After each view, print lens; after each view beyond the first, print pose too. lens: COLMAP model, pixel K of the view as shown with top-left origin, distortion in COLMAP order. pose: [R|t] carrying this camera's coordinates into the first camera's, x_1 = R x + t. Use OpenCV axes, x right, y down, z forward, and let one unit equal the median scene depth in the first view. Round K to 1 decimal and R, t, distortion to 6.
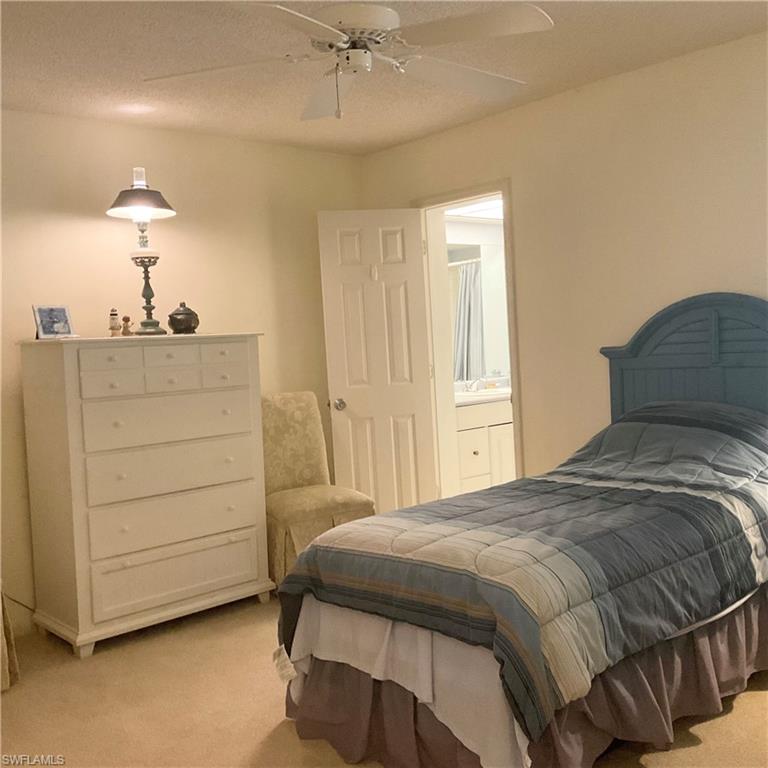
lens RADIAL K [[844.8, 0, 385.6], [0, 844.8, 382.9], [0, 0, 1]] dist [0.137868, -0.308418]
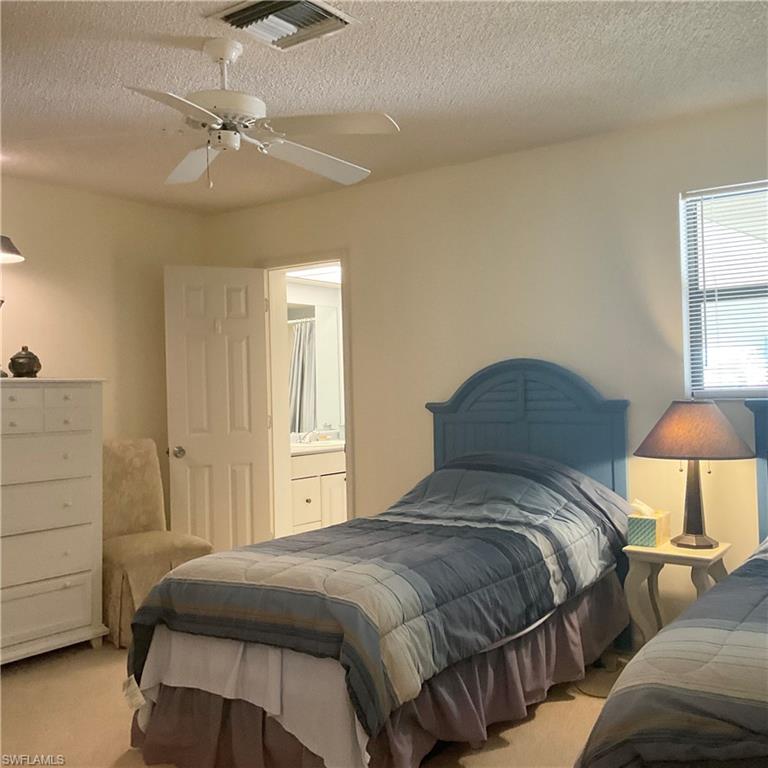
lens RADIAL K [[844.8, 0, 385.6], [0, 844.8, 382.9], [0, 0, 1]] dist [0.137868, -0.308418]
pose [[0.977346, 0.034587, 0.208805, -0.046898], [-0.020227, 0.997305, -0.070522, 0.016531], [-0.210681, 0.064701, 0.975411, -0.109249]]
